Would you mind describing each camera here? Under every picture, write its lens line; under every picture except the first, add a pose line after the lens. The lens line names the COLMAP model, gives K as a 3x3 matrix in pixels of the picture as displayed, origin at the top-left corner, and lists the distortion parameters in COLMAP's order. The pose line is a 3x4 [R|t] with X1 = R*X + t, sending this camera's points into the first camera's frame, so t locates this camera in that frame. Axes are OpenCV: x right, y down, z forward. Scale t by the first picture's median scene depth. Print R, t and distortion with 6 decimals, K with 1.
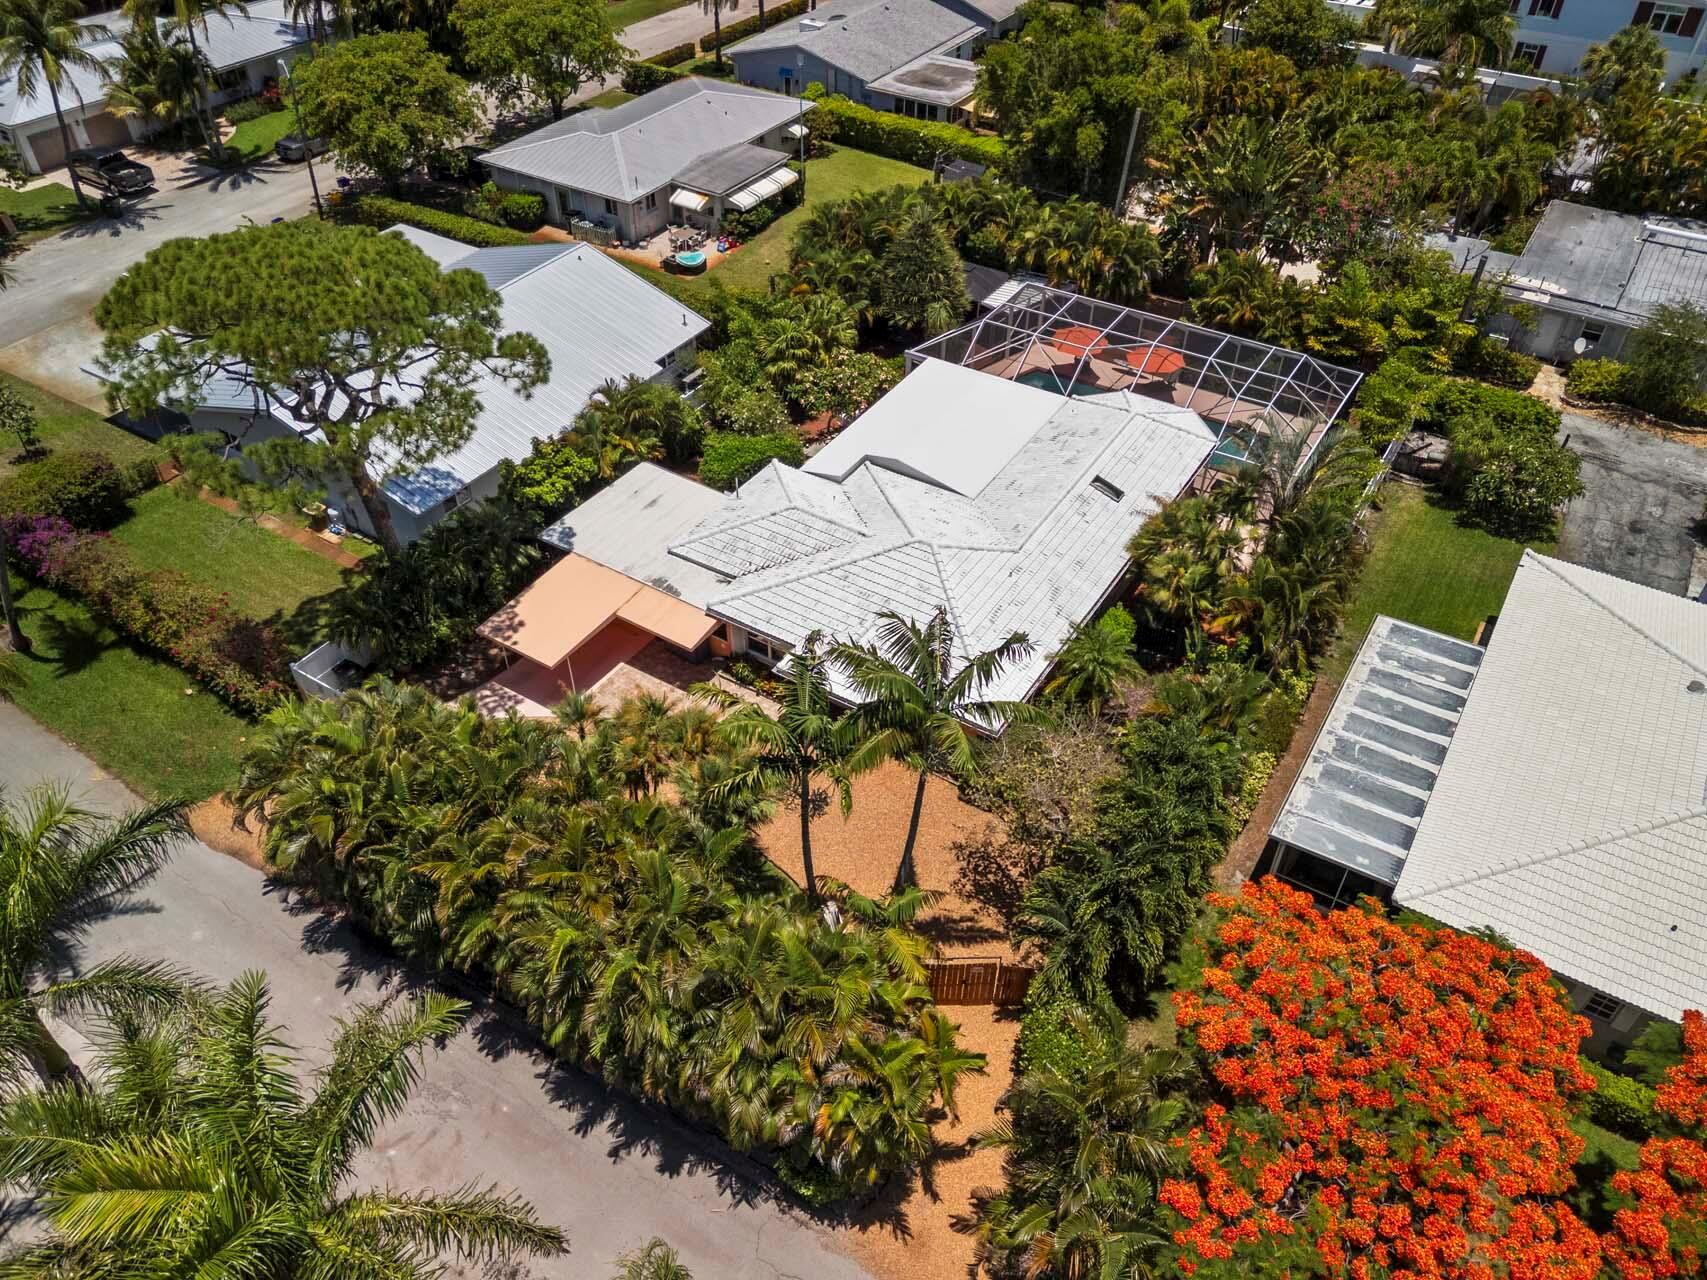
lens RADIAL K [[1278.4, 0, 852.0], [0, 1278.4, 643.1], [0, 0, 1]] dist [0.034458, -0.013524]
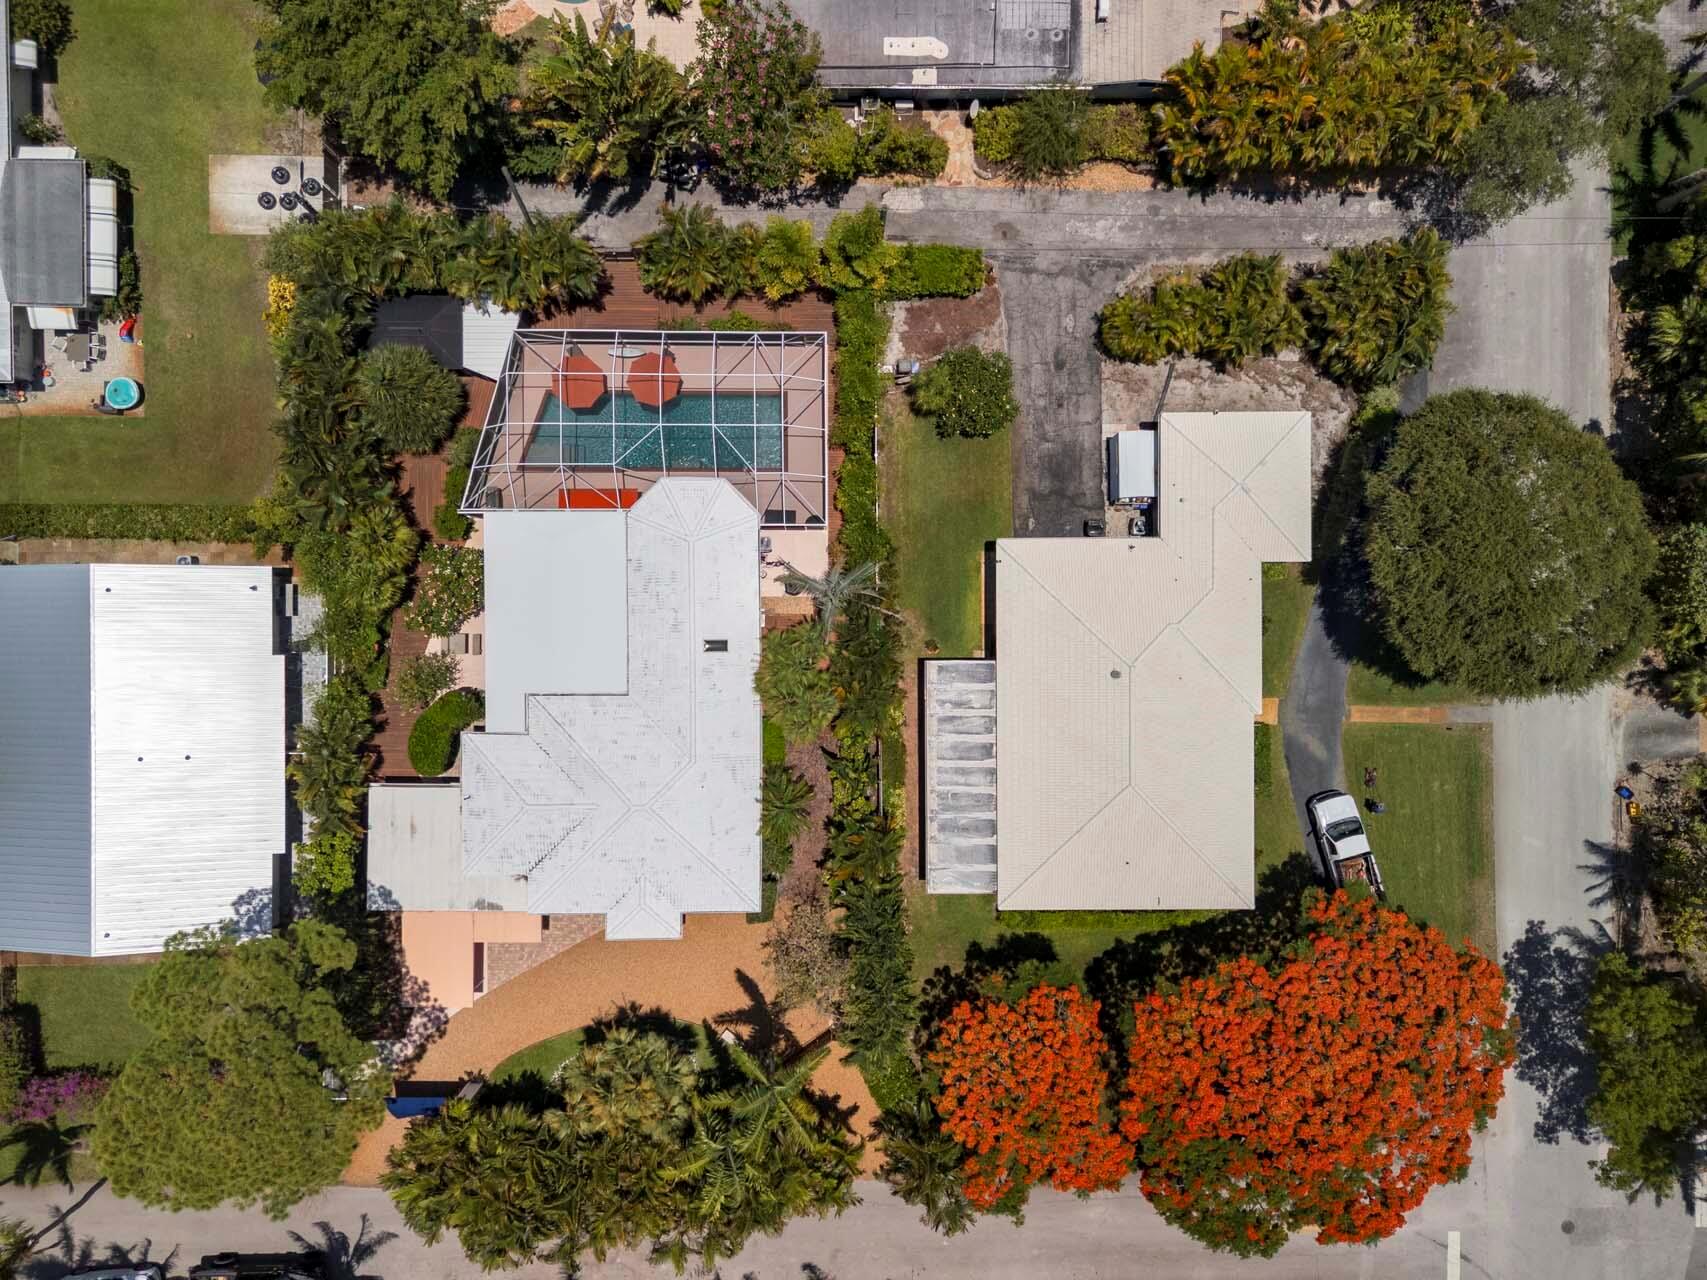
lens RADIAL K [[1278.4, 0, 856.2], [0, 1278.4, 630.1], [0, 0, 1]] dist [0.034458, -0.013524]
pose [[0.847567, -0.530567, 0.011358, 0.341148], [0.331527, 0.546075, 0.769345, -1.166402], [-0.414392, -0.648305, 0.638733, 0.133519]]
